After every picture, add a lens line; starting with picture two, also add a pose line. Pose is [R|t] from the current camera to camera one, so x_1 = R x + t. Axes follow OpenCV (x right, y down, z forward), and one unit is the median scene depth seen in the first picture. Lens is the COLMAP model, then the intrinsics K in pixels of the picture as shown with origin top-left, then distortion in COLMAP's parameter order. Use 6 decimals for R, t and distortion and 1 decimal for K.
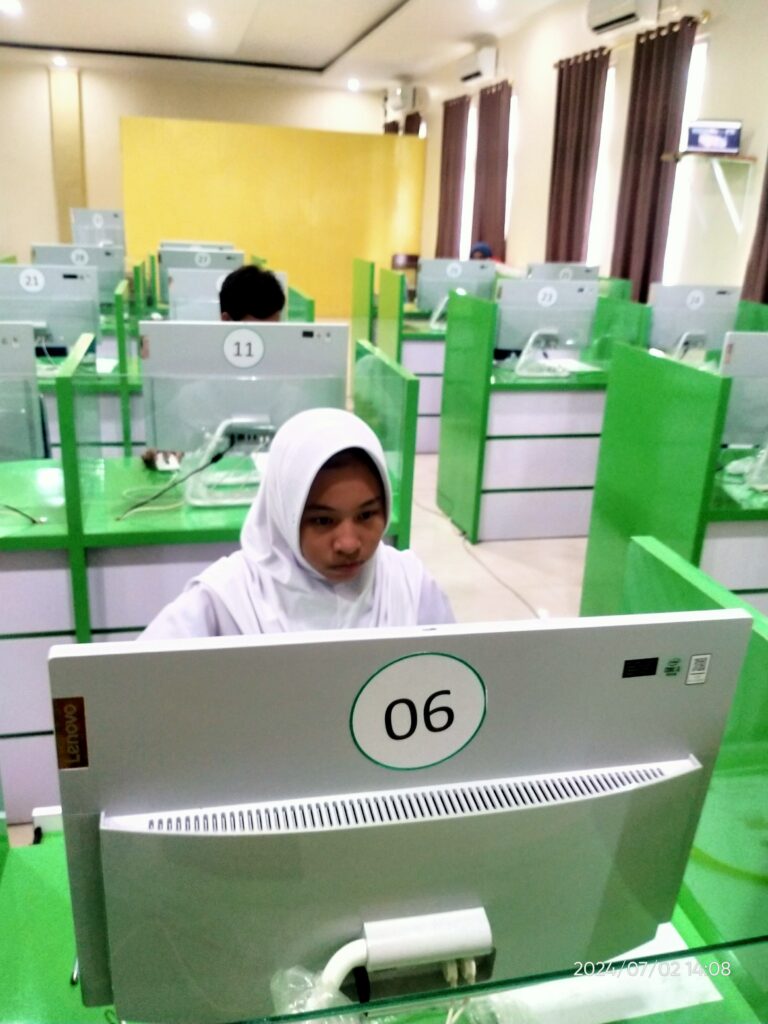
lens RADIAL K [[866.7, 0, 382.7], [0, 866.7, 485.2], [0, 0, 1]] dist [0.000662, -0.068778]
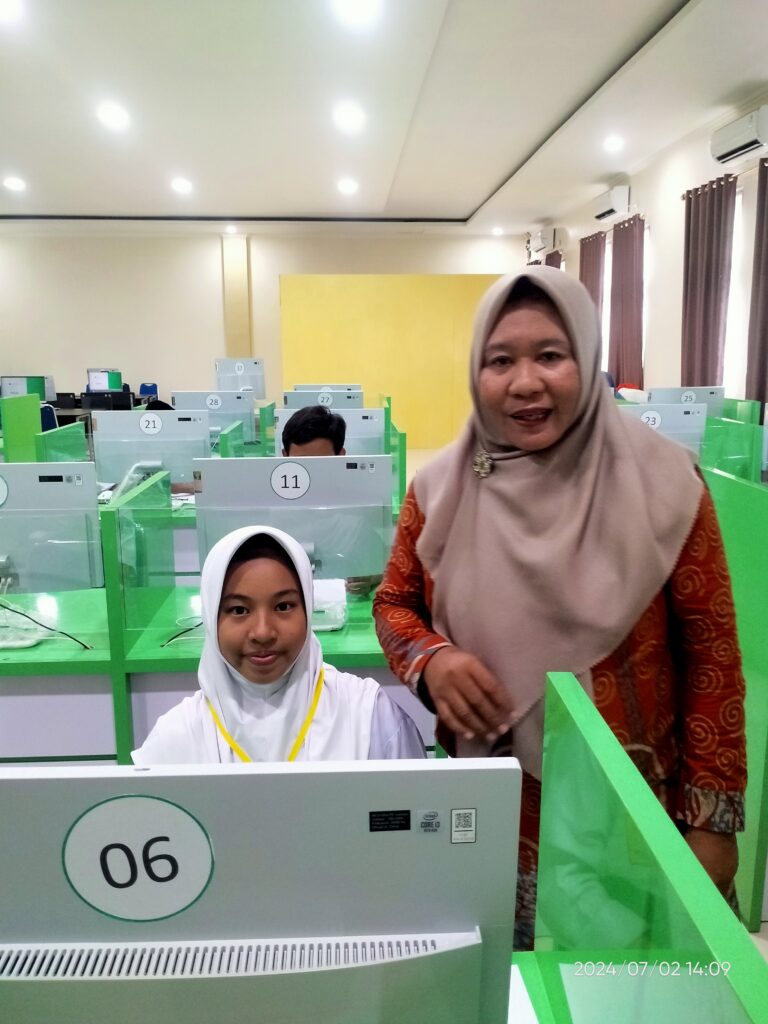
lens RADIAL K [[842.6, 0, 384.0], [0, 842.6, 512.0], [0, 0, 1]] dist [0.047442, -0.128676]
pose [[0.983303, -0.019632, -0.180915, 0.116558], [-0.001686, 0.993138, -0.116939, -0.001446], [0.181969, 0.115291, 0.976522, 0.025995]]
